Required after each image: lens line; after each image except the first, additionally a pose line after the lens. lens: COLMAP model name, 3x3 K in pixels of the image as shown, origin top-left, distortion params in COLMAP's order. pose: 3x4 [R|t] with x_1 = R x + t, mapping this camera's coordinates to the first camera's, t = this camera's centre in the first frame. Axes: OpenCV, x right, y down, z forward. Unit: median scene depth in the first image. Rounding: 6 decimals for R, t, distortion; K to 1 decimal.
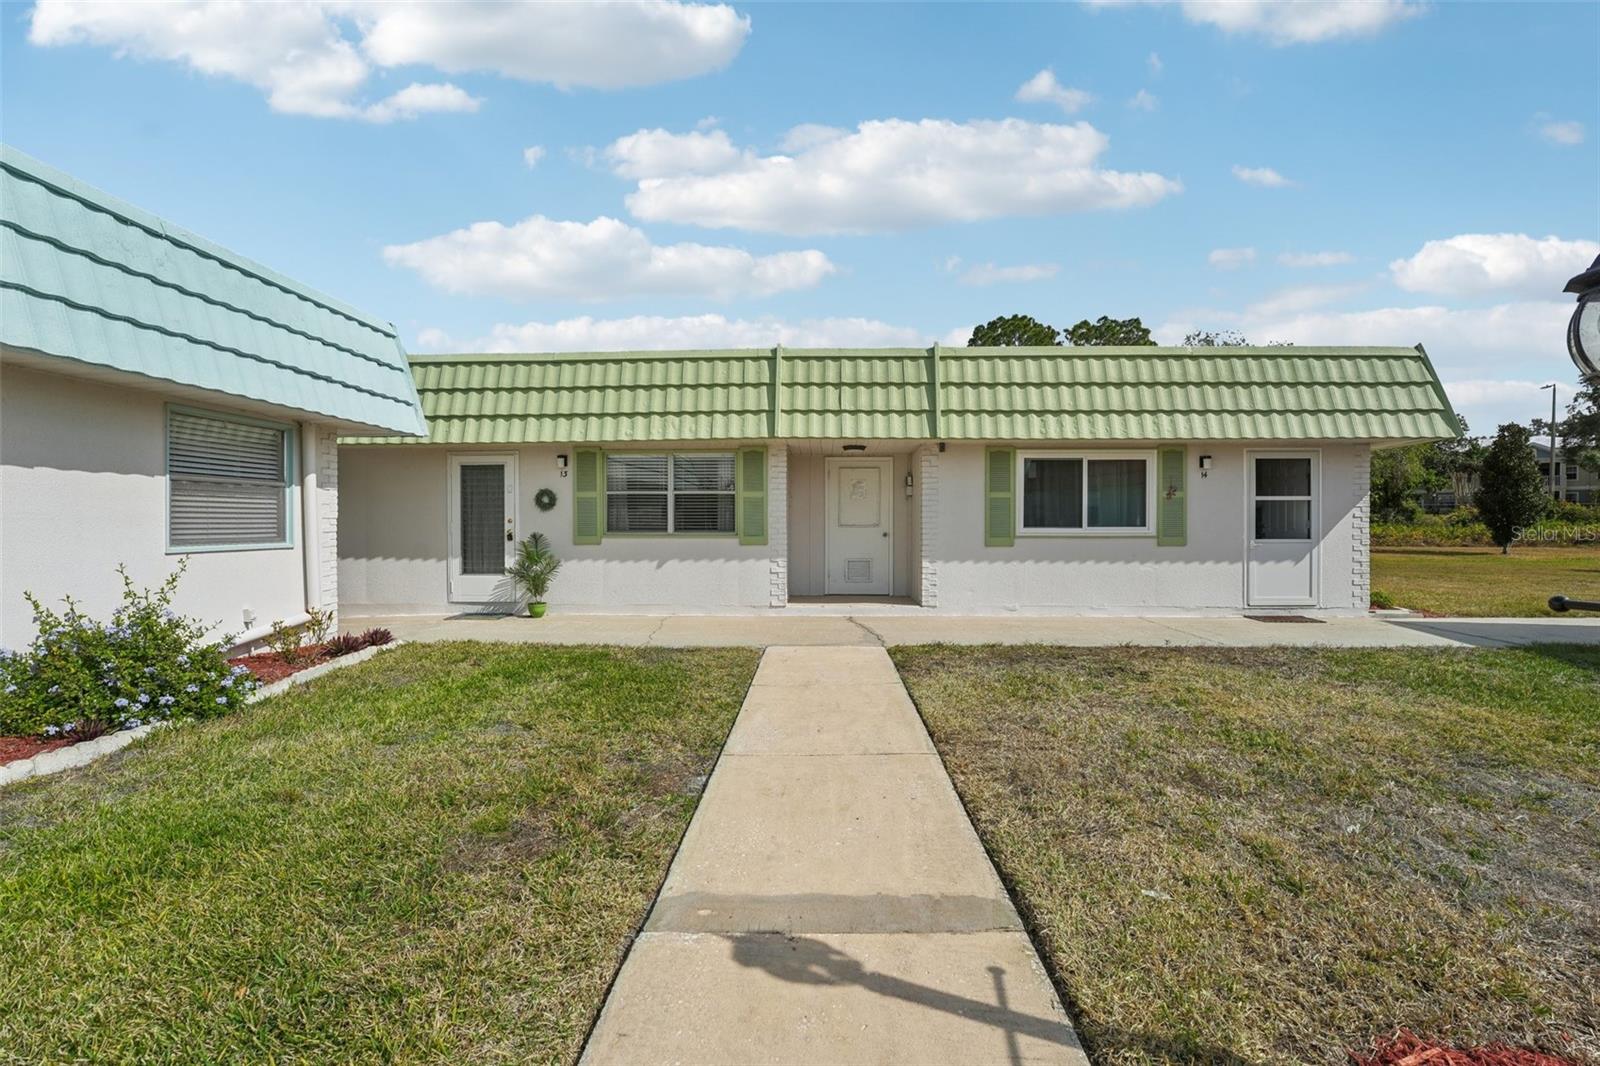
lens RADIAL K [[653.4, 0, 792.5], [0, 653.4, 543.8], [0, 0, 1]] dist [-0.011316, 0.000335]
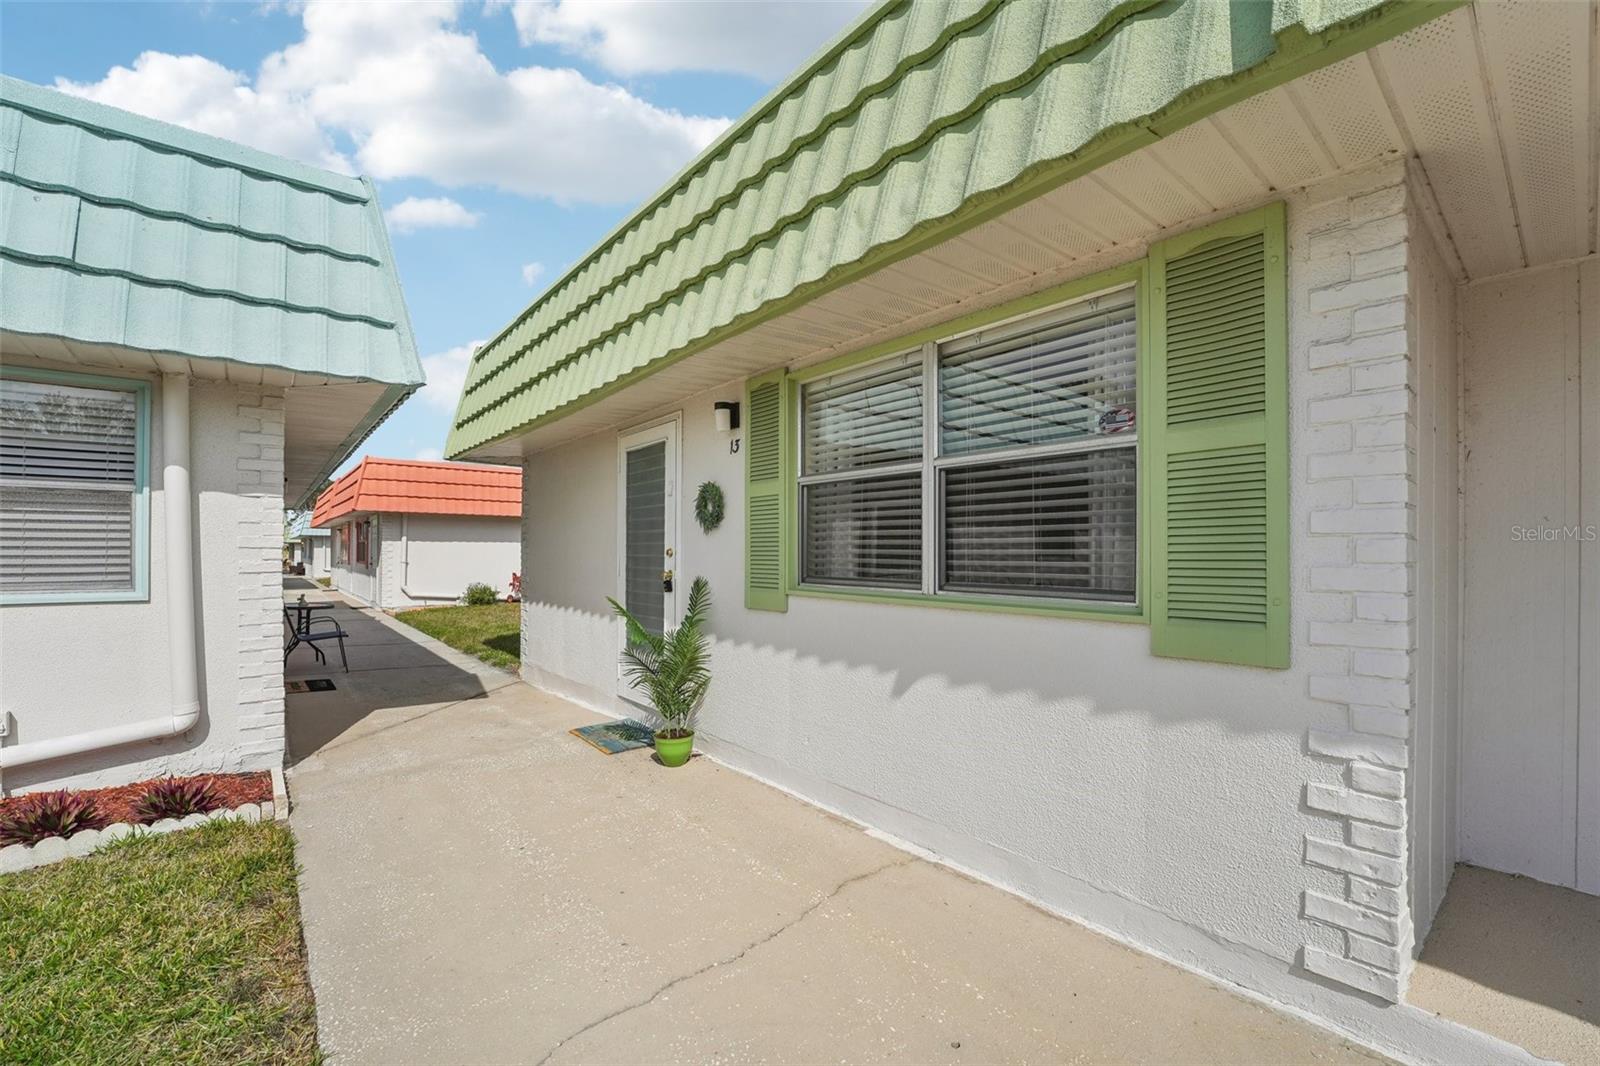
lens RADIAL K [[665.3, 0, 801.3], [0, 665.3, 552.2], [0, 0, 1]] dist [-0.024255, 0.000019]
pose [[0.673475, 0.001922, -0.739208, 0.011647], [-0.025899, 0.999444, -0.020998, -0.027511], [0.738756, 0.033287, 0.673150, 0.742700]]
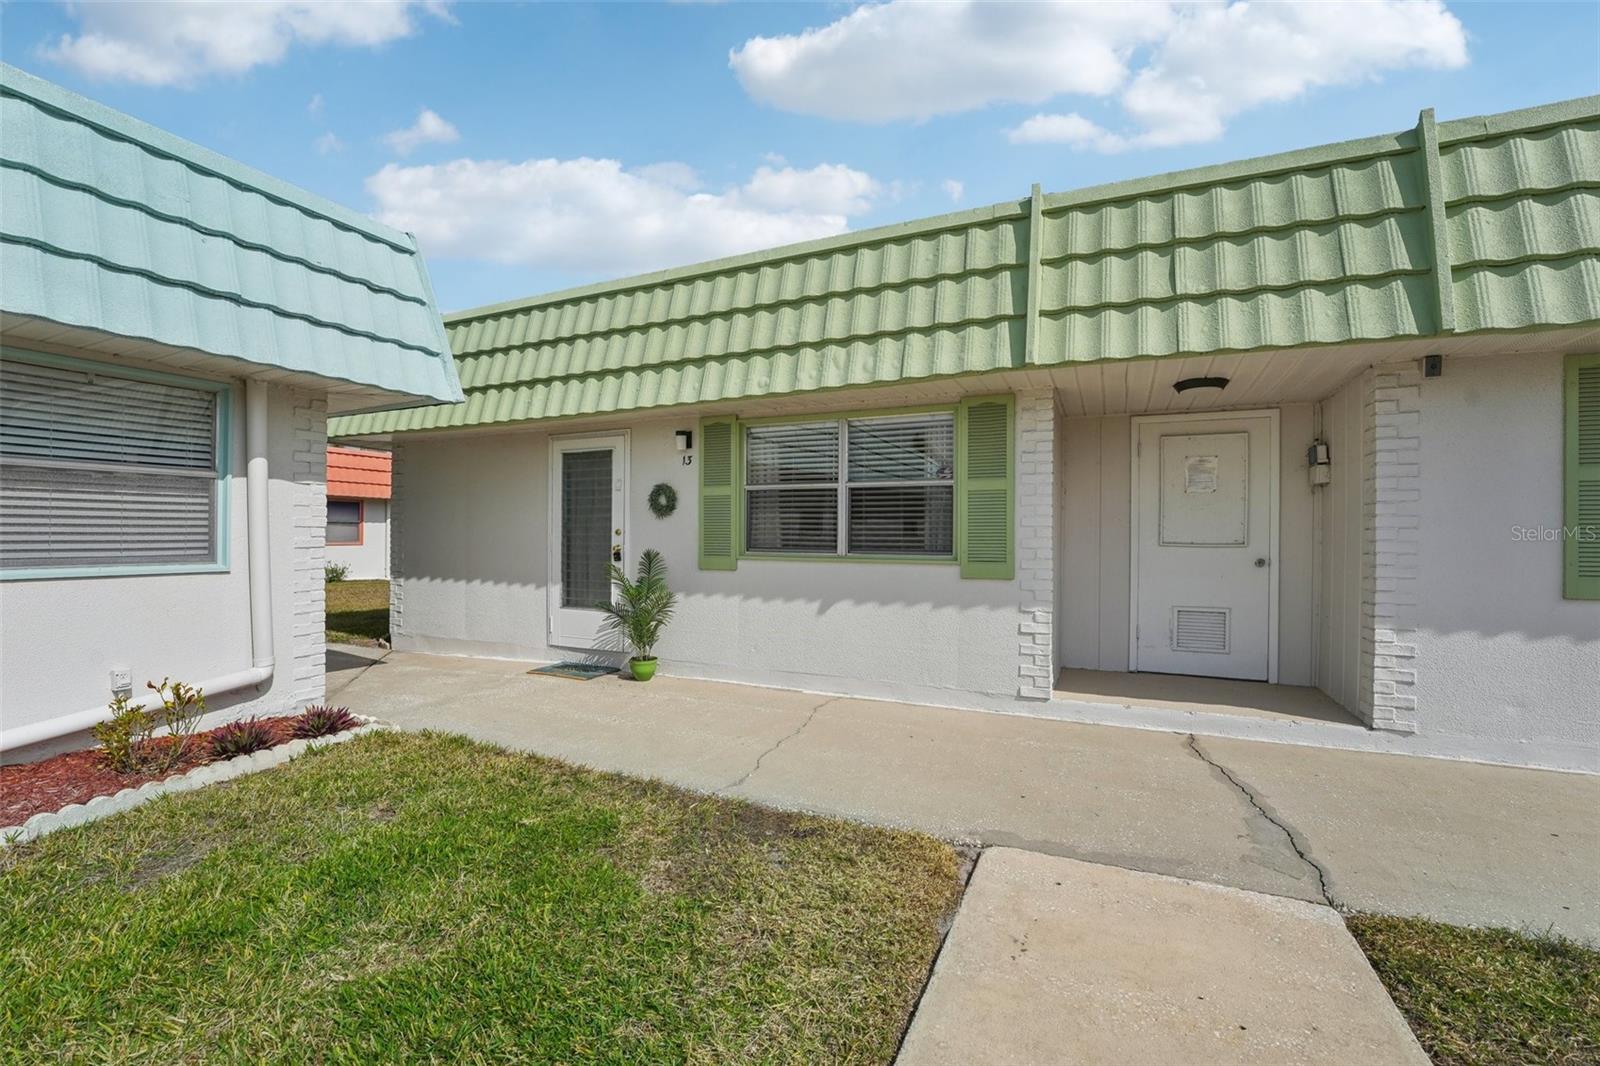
lens RADIAL K [[666.4, 0, 804.0], [0, 666.4, 536.4], [0, 0, 1]] dist [-0.022974, 0.000398]
pose [[0.924558, 0.006509, -0.380986, 0.009348], [-0.018284, 0.999460, -0.027295, -0.015817], [0.380603, 0.032202, 0.924178, 0.440786]]
